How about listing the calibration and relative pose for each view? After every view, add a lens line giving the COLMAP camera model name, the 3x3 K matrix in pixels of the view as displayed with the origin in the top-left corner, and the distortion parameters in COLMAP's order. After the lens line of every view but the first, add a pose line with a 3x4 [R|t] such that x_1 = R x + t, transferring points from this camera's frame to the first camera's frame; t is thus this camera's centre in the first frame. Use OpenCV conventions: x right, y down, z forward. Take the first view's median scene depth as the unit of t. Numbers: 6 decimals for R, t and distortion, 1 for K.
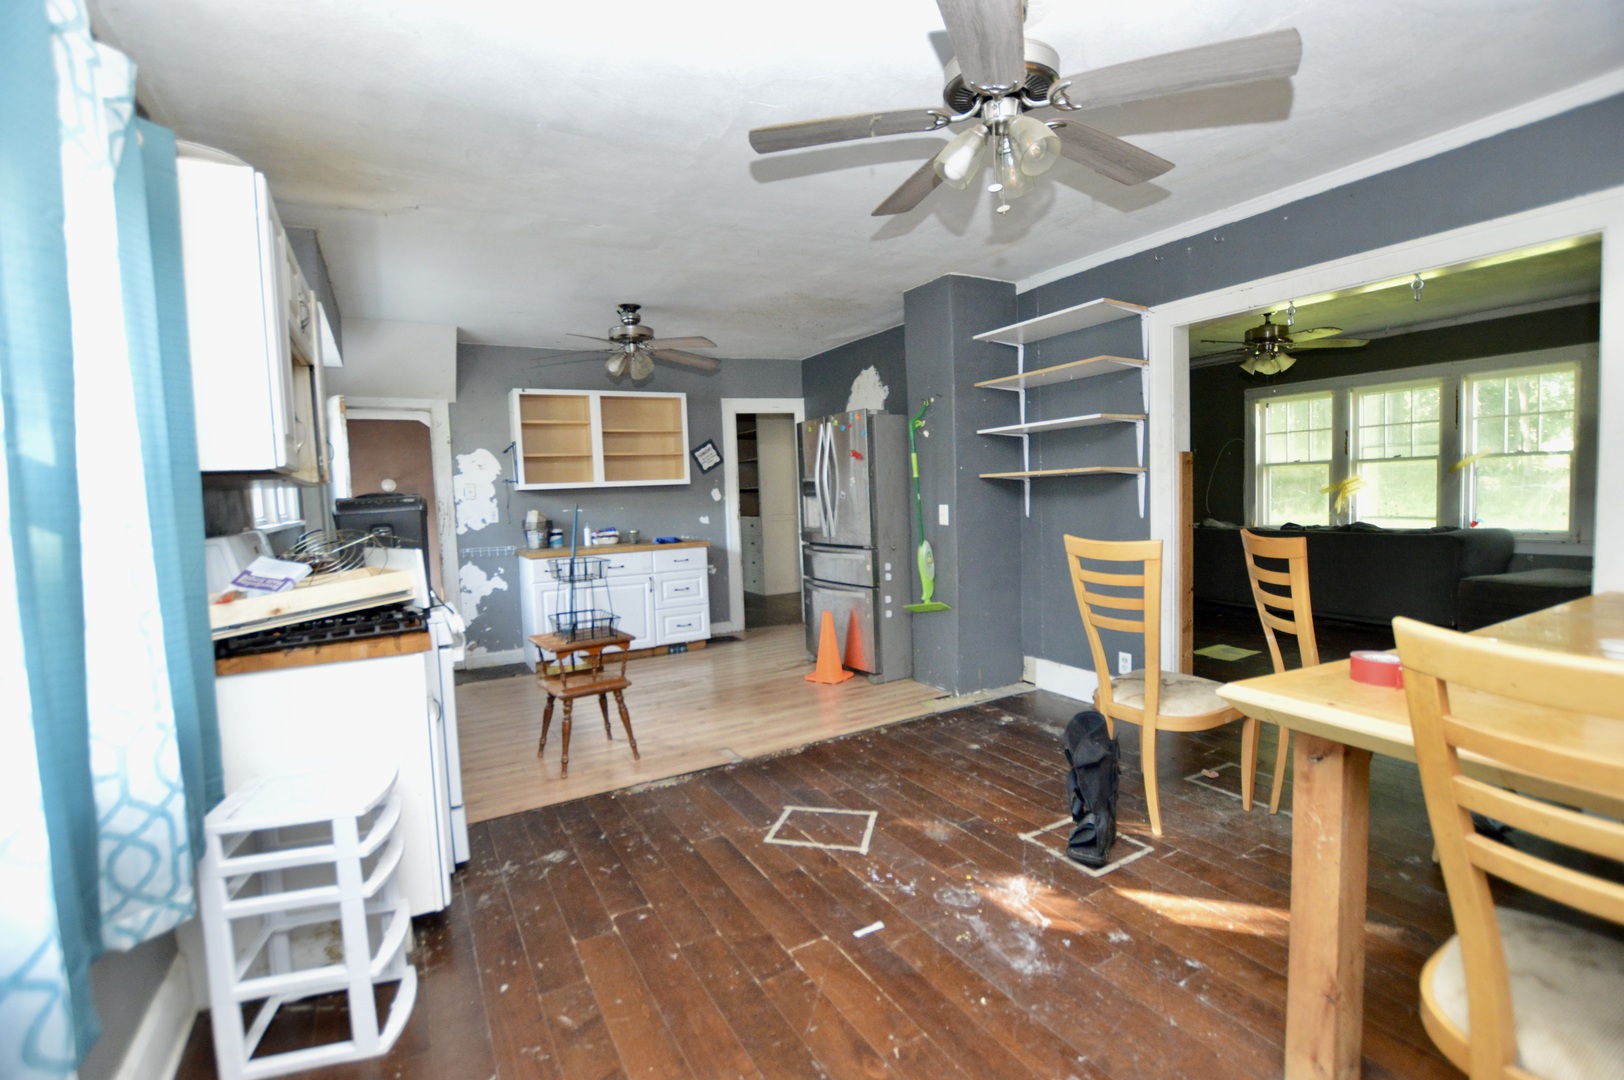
lens RADIAL K [[728.5, 0, 813.5], [0, 728.5, 539.7], [0, 0, 1]] dist [-0.005965, -0.000354]
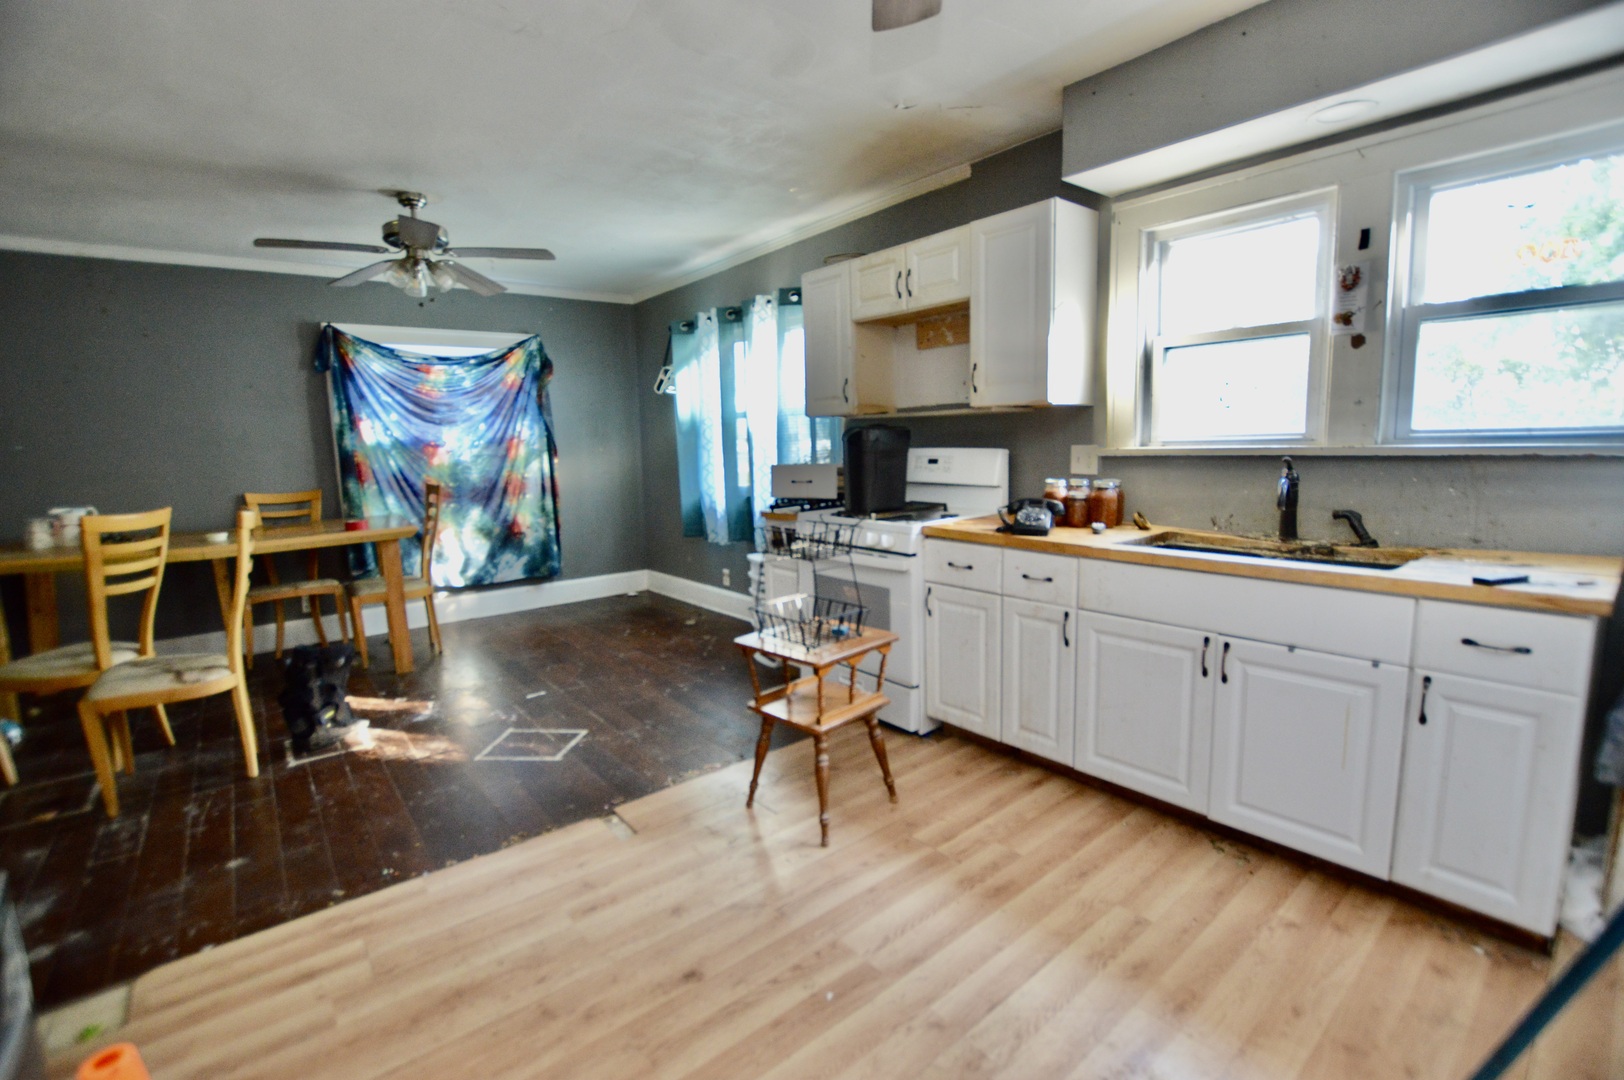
lens RADIAL K [[728.5, 0, 815.5], [0, 728.5, 536.7], [0, 0, 1]] dist [-0.005965, -0.000354]
pose [[-0.985779, 0.078903, -0.148371, -0.225295], [0.048288, 0.978680, 0.199632, -0.110366], [0.160959, 0.189628, -0.968573, 1.686896]]
